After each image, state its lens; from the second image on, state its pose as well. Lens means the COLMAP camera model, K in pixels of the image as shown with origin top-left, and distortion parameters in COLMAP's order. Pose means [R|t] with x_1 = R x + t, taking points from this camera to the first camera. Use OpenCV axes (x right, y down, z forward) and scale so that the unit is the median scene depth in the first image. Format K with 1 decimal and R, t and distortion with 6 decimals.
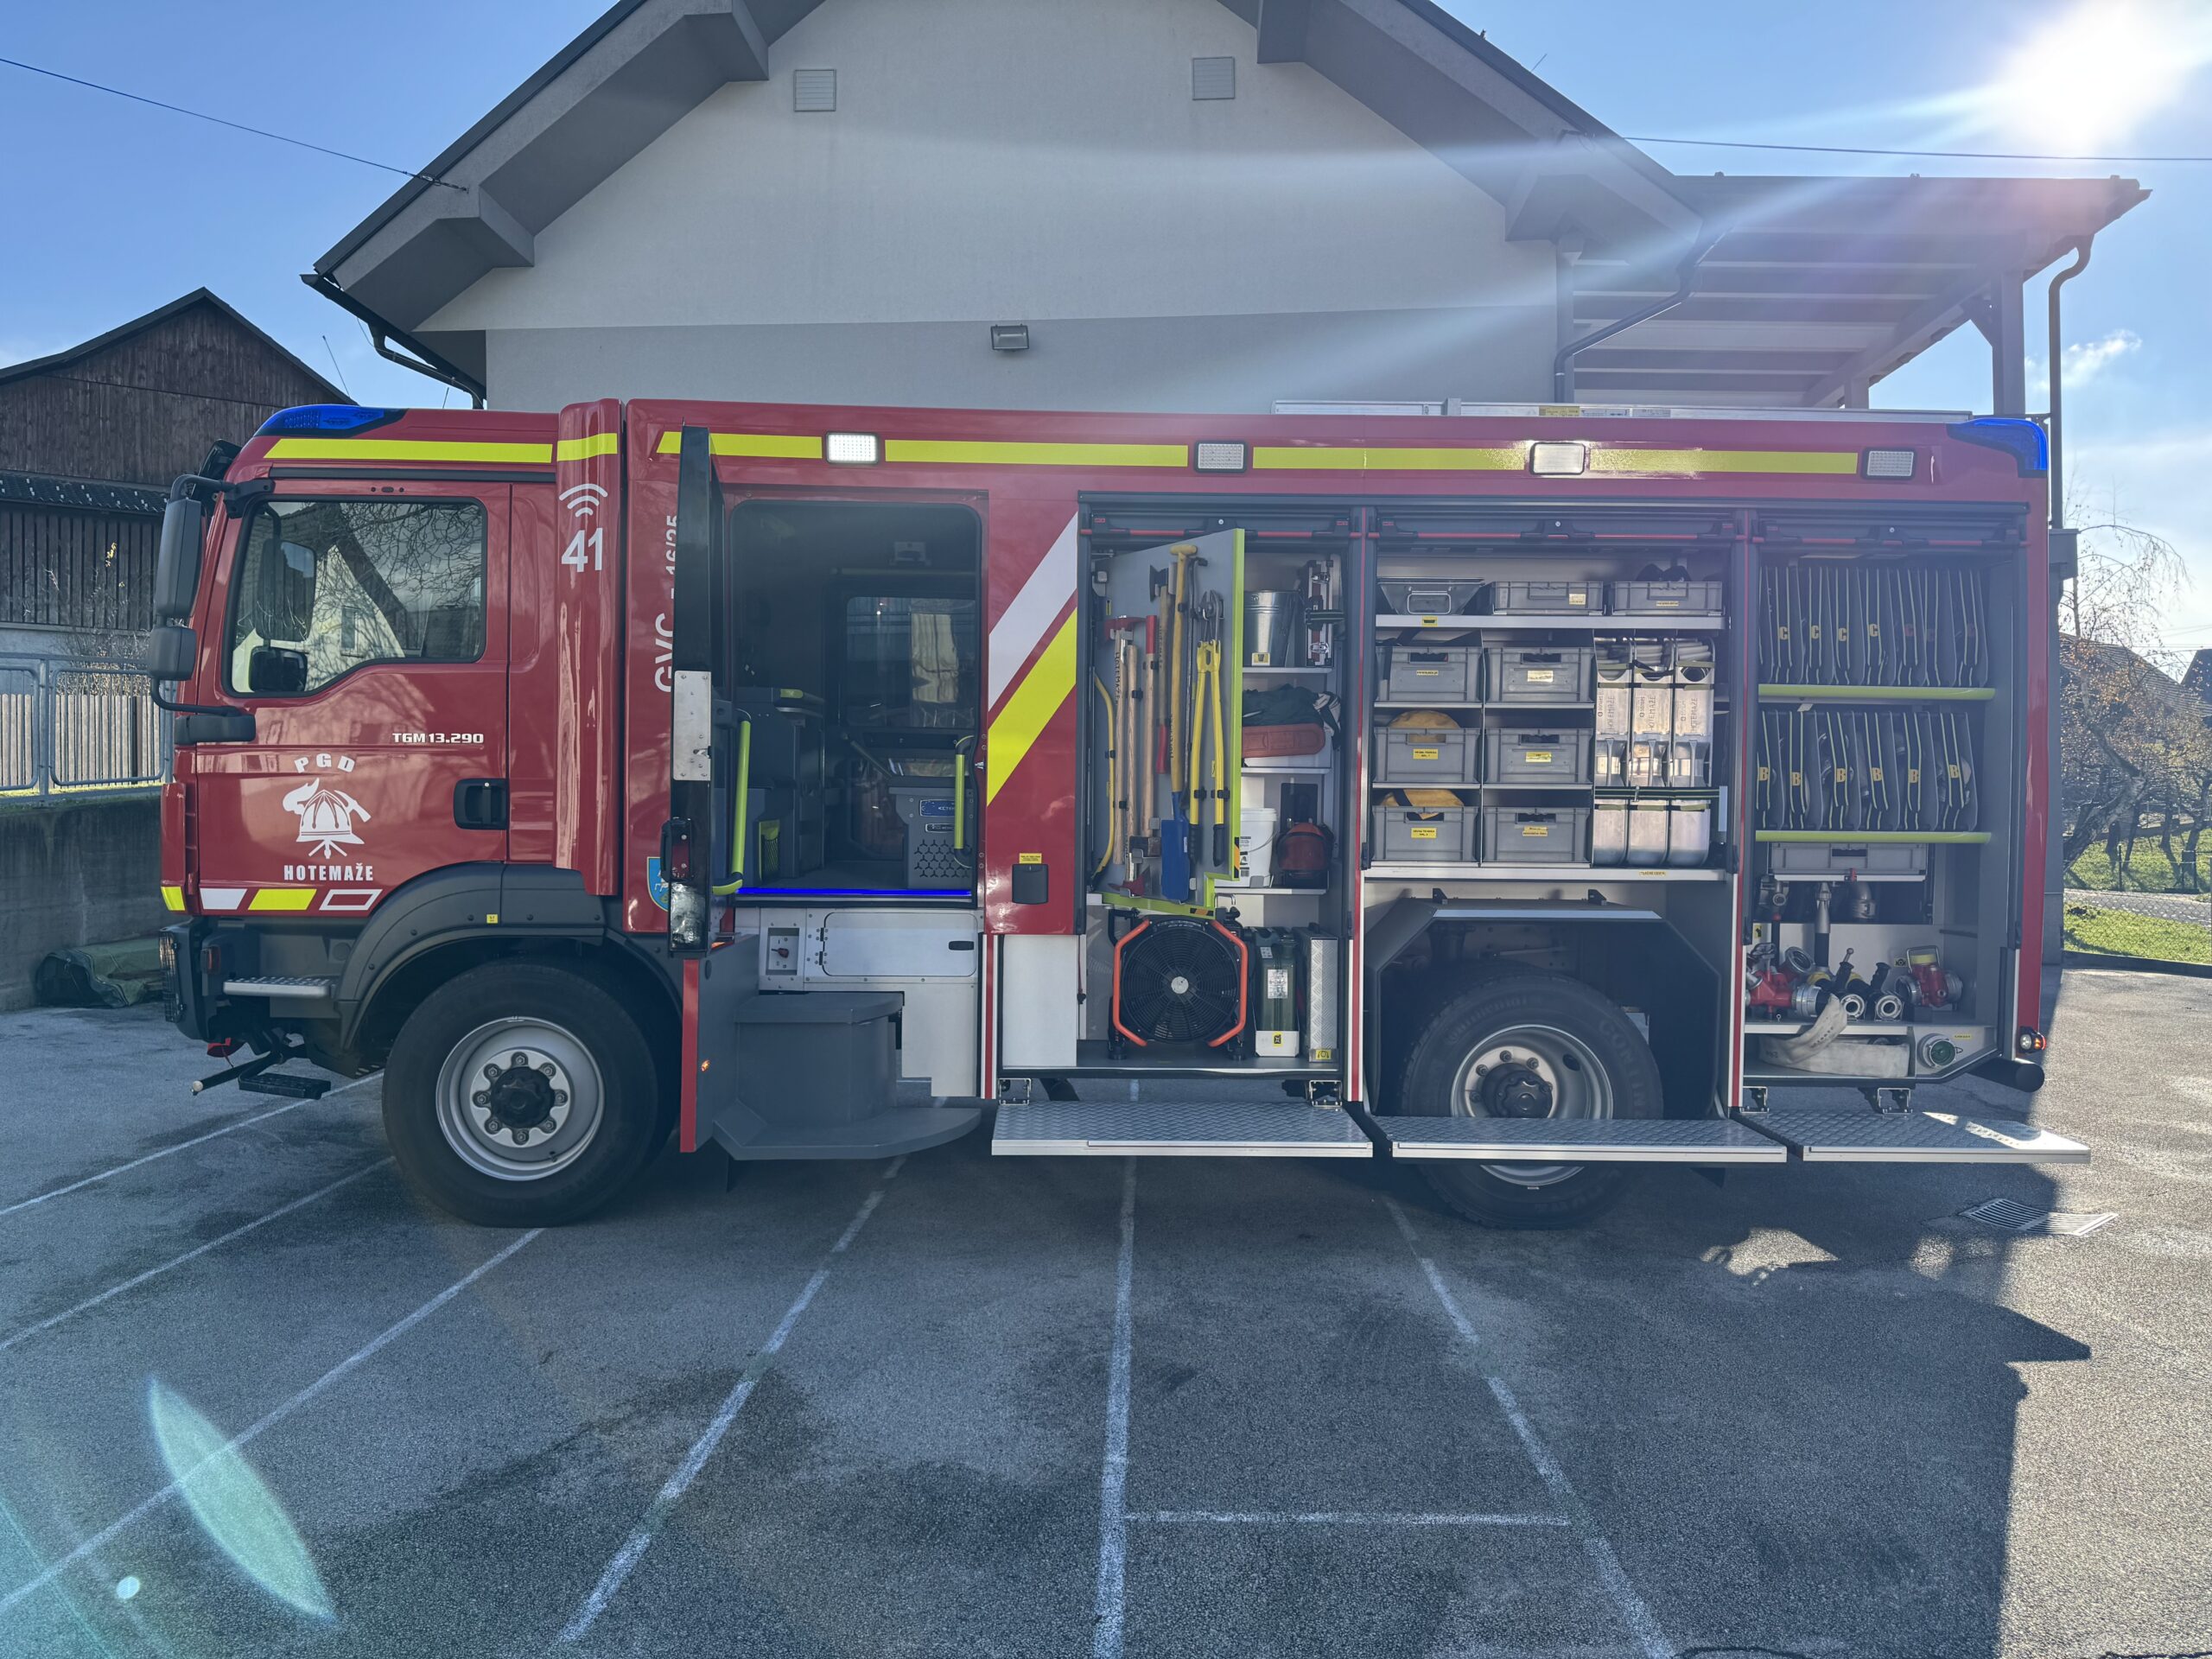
lens RADIAL K [[1539.8, 0, 1110.0], [0, 1539.8, 828.9], [0, 0, 1]] dist [0.020574, -0.022633]
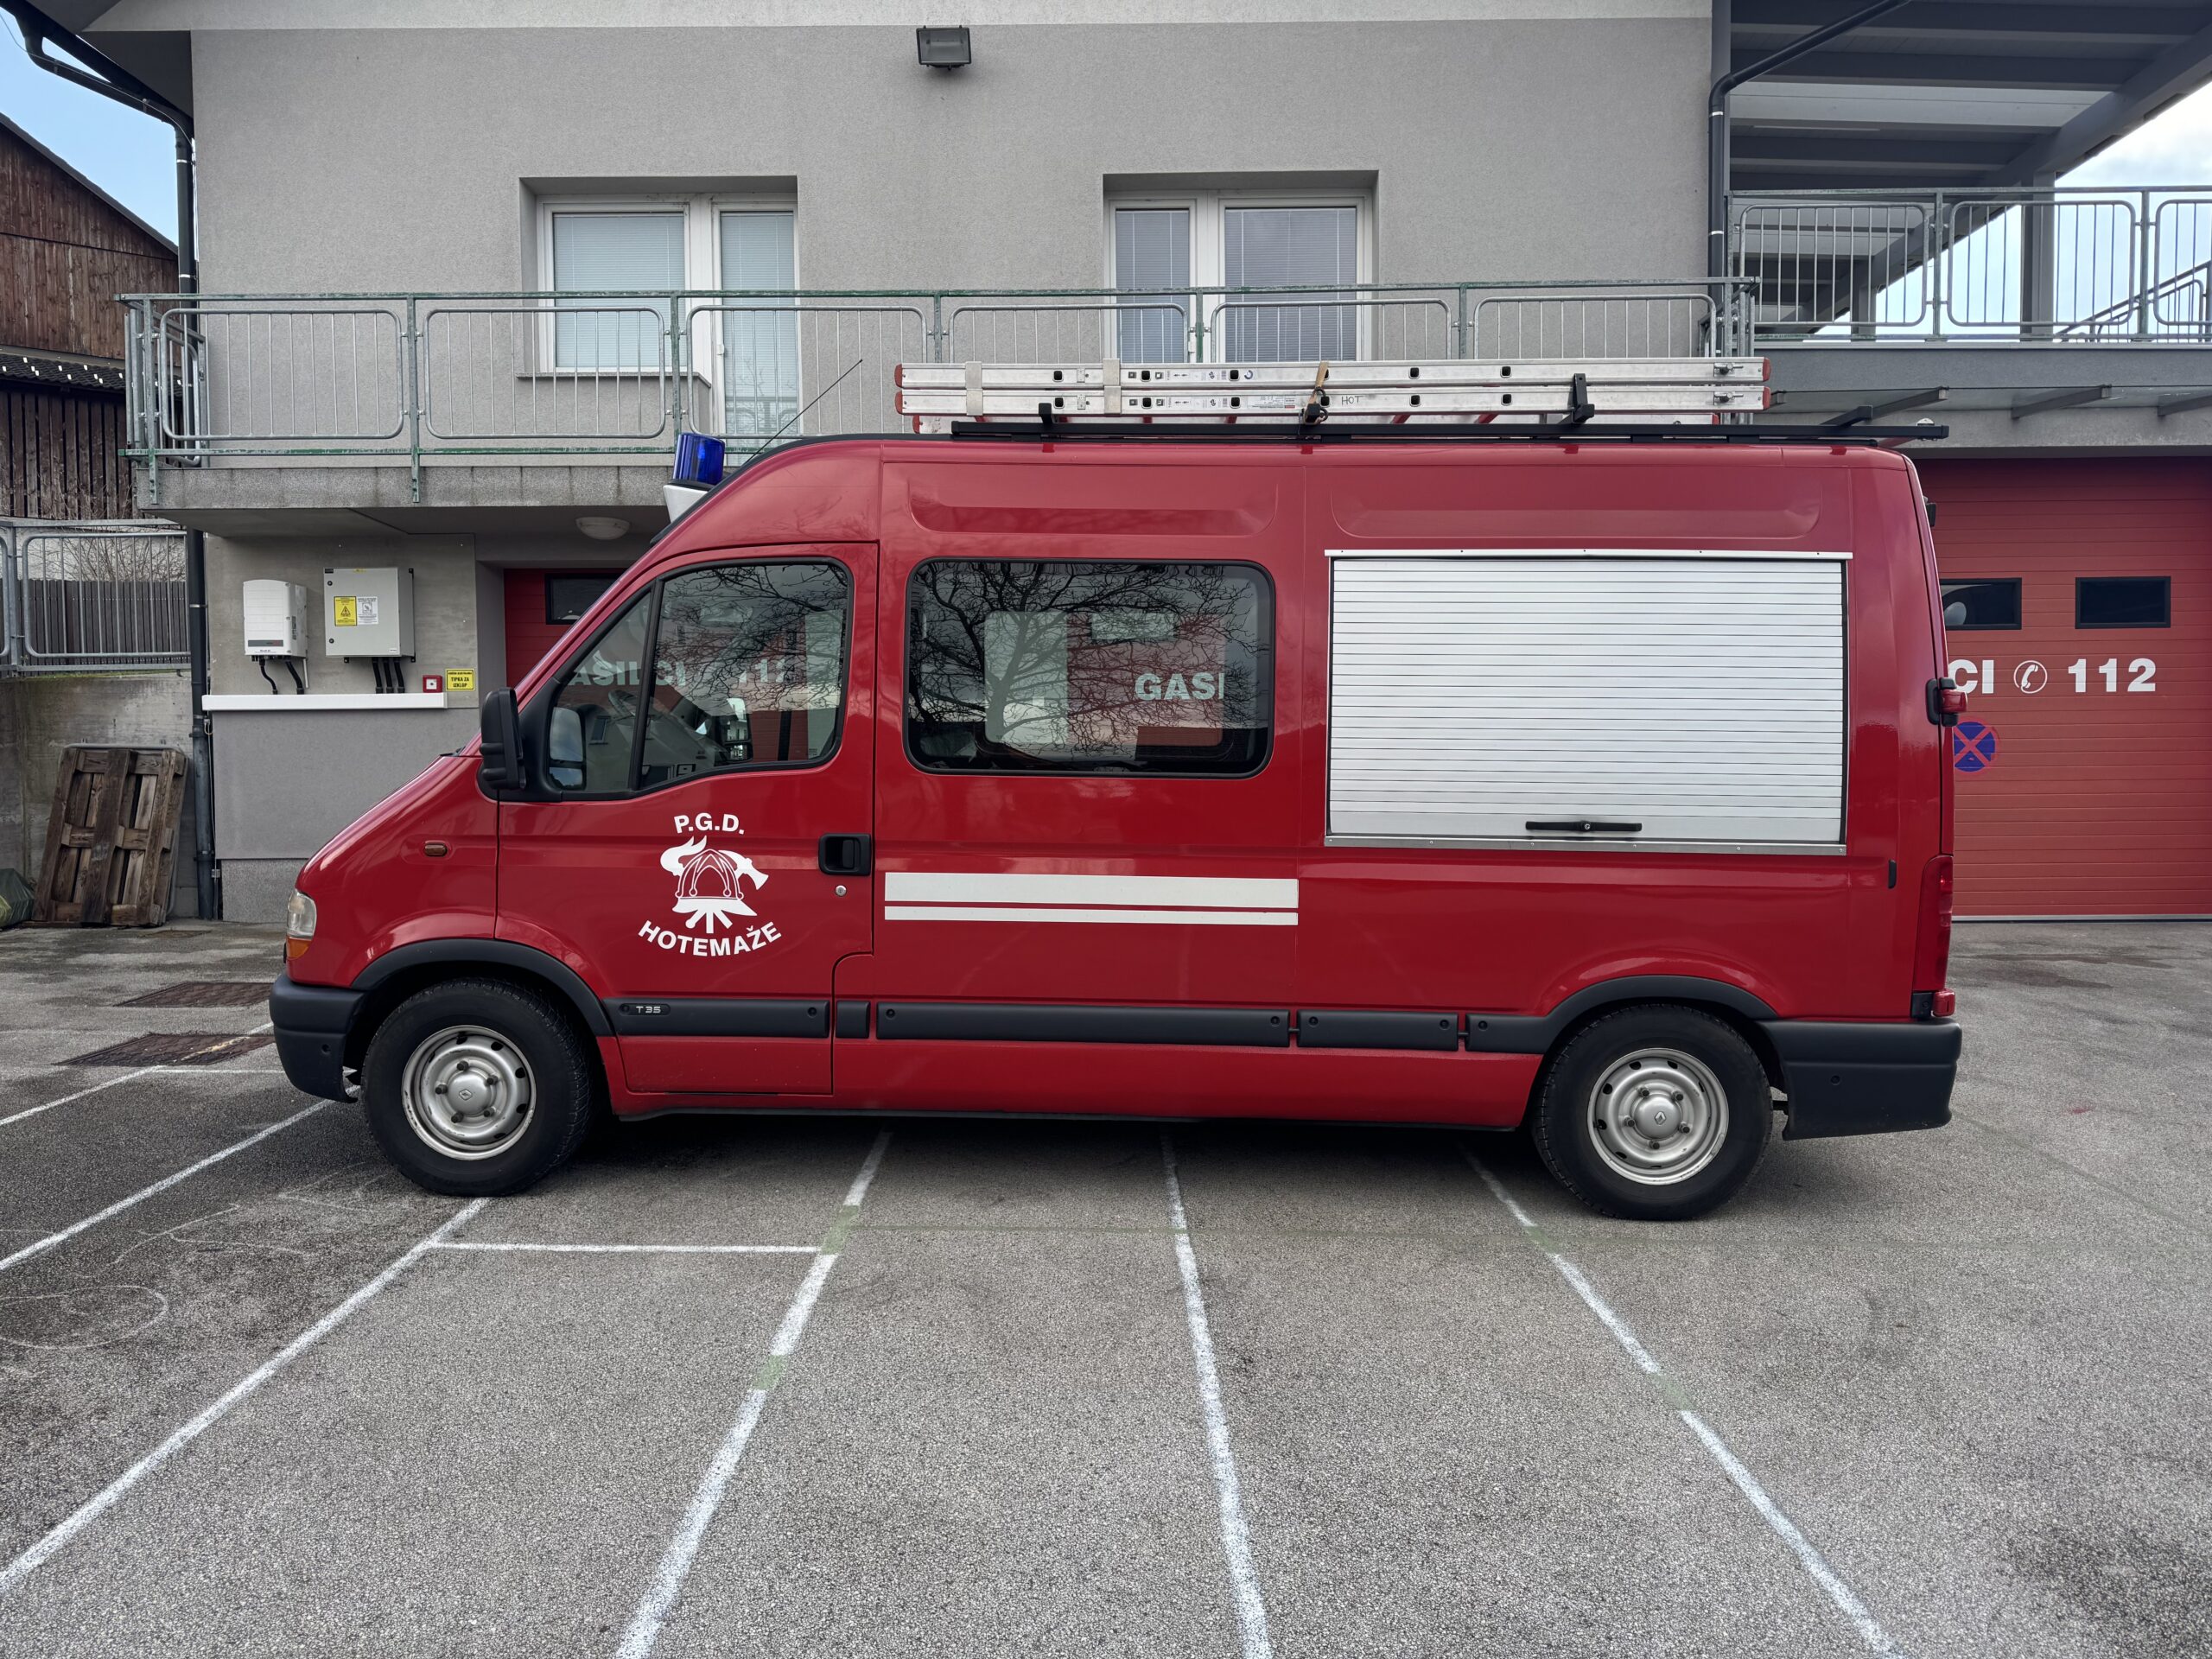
lens RADIAL K [[1561.2, 0, 1108.1], [0, 1561.2, 827.4], [0, 0, 1]] dist [0.020603, -0.021680]
pose [[0.999316, 0.001350, 0.036957, -0.041419], [-0.003189, 0.998756, 0.049757, -0.001032], [-0.036844, -0.049841, 0.998077, 0.684397]]
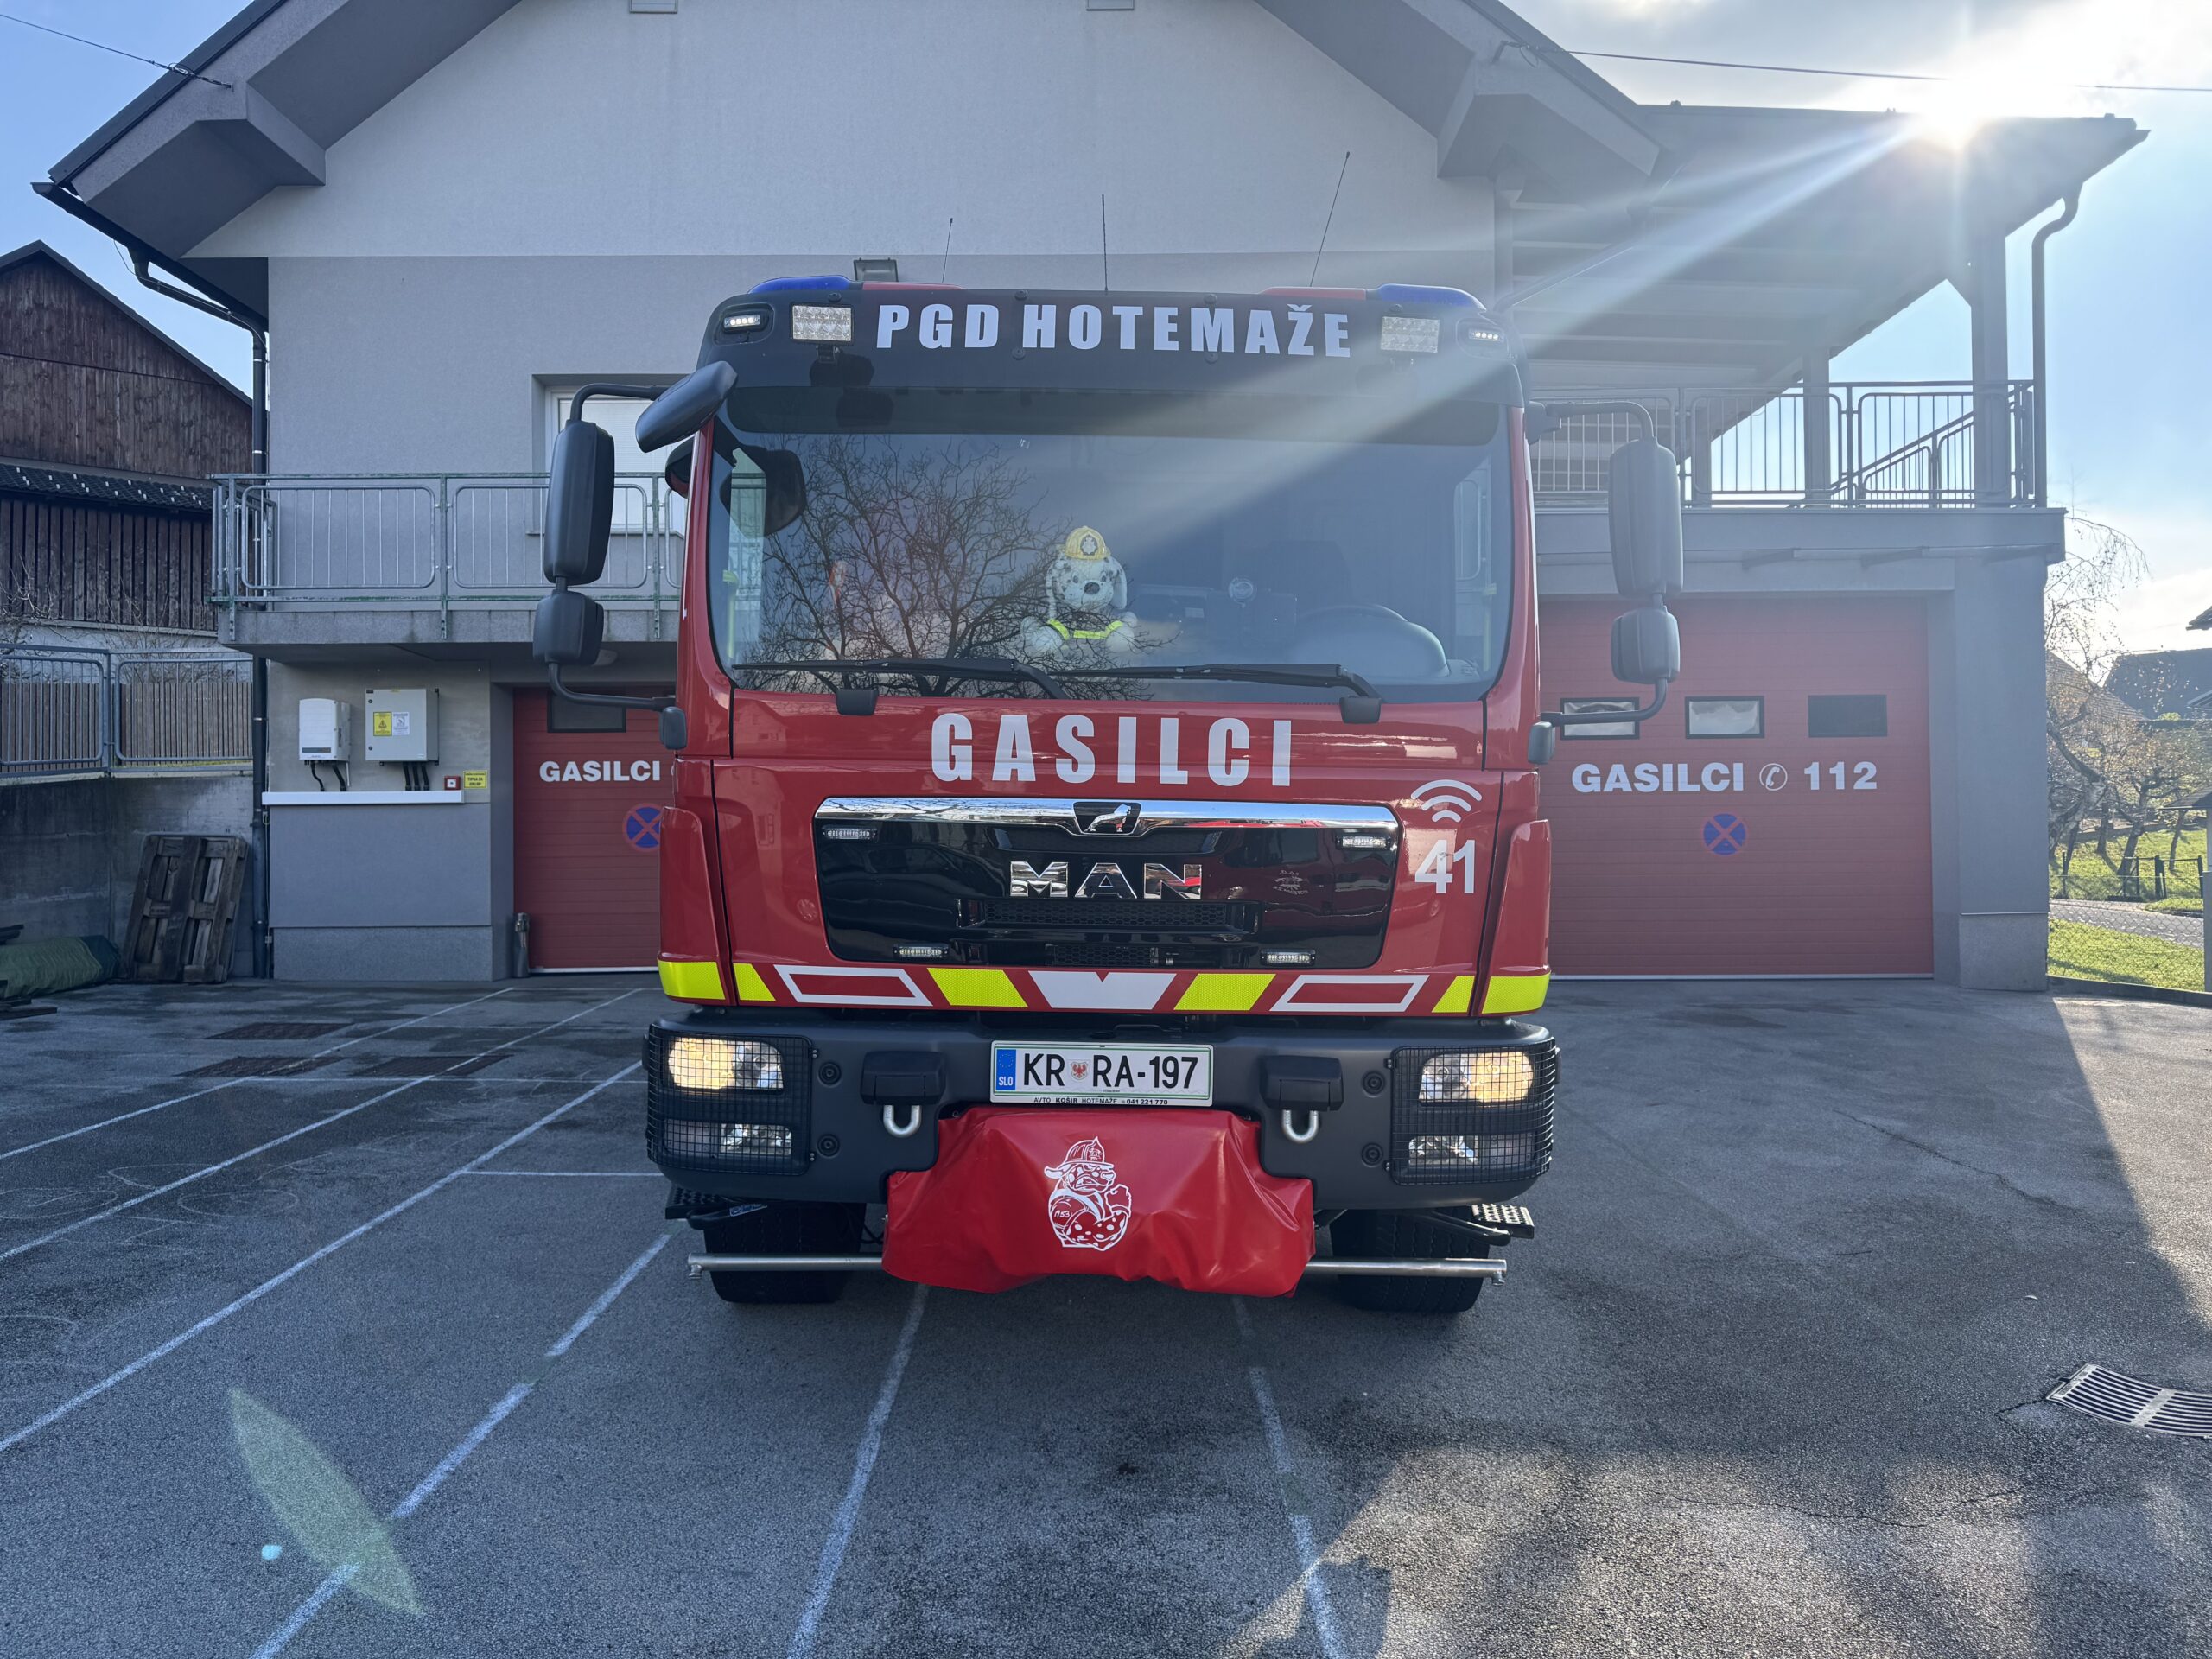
lens RADIAL K [[1551.6, 0, 1110.4], [0, 1551.6, 824.4], [0, 0, 1]] dist [0.018134, -0.020516]
pose [[0.999143, 0.003451, 0.041248, 0.082807], [-0.003353, 0.999991, -0.002453, -0.014127], [-0.041256, 0.002313, 0.999146, 0.293159]]
